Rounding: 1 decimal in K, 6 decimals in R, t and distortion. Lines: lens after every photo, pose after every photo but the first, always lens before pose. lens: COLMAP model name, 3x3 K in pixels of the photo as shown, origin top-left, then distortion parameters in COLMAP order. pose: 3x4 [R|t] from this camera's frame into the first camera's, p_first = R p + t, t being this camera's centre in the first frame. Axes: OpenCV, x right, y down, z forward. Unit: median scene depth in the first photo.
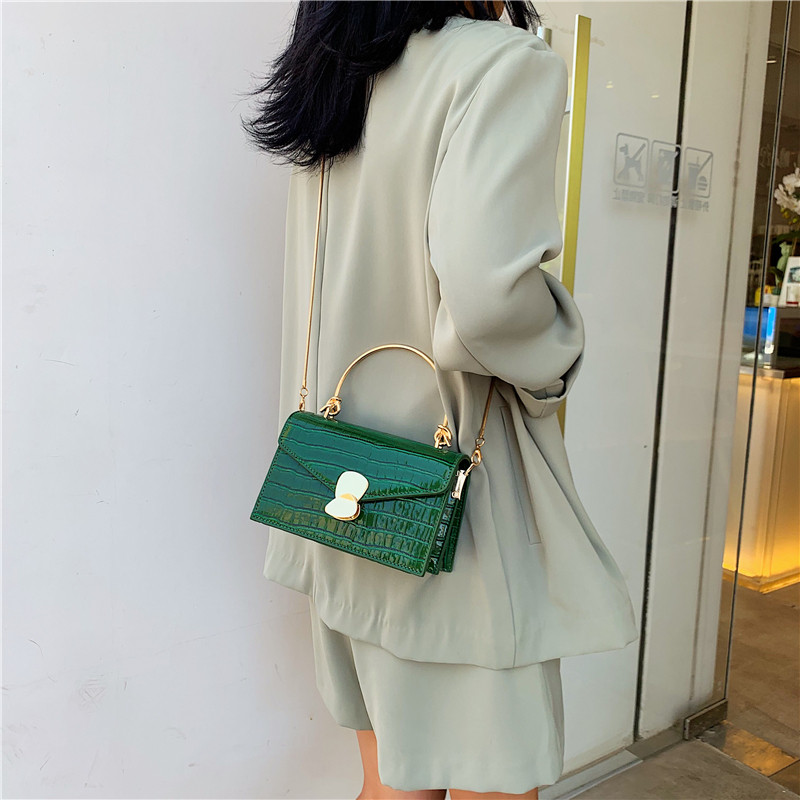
lens RADIAL K [[820.9, 0, 416.7], [0, 820.9, 390.4], [0, 0, 1]] dist [-0.001089, 0.010919]
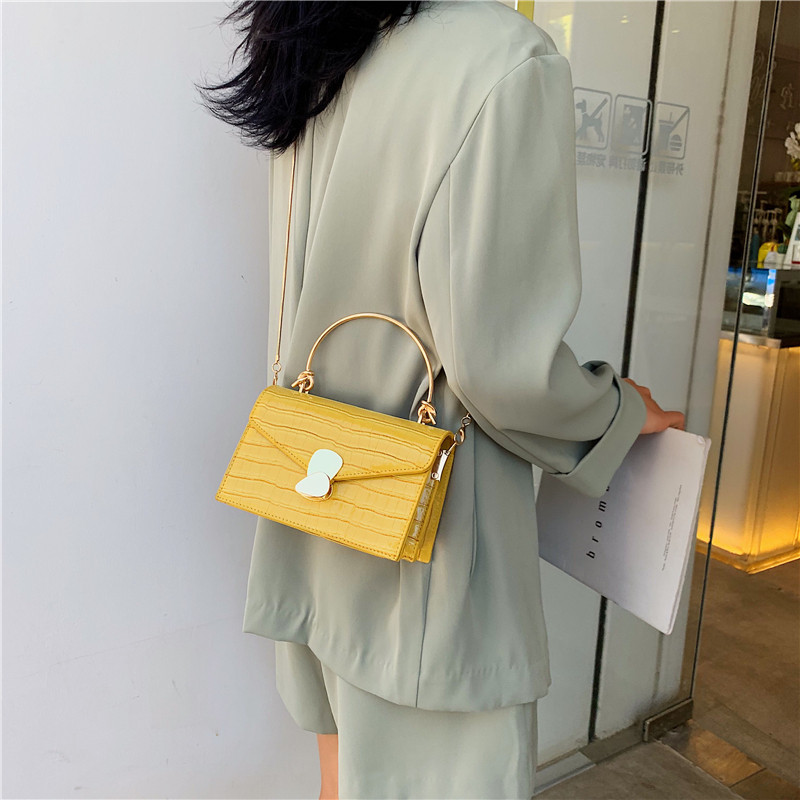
lens RADIAL K [[821.5, 0, 399.0], [0, 821.5, 391.4], [0, 0, 1]] dist [-0.003807, 0.018158]
pose [[0.999155, 0.012135, -0.039261, 0.077815], [-0.009368, 0.997511, 0.069887, -0.039074], [0.040011, -0.069461, 0.996782, 0.076264]]
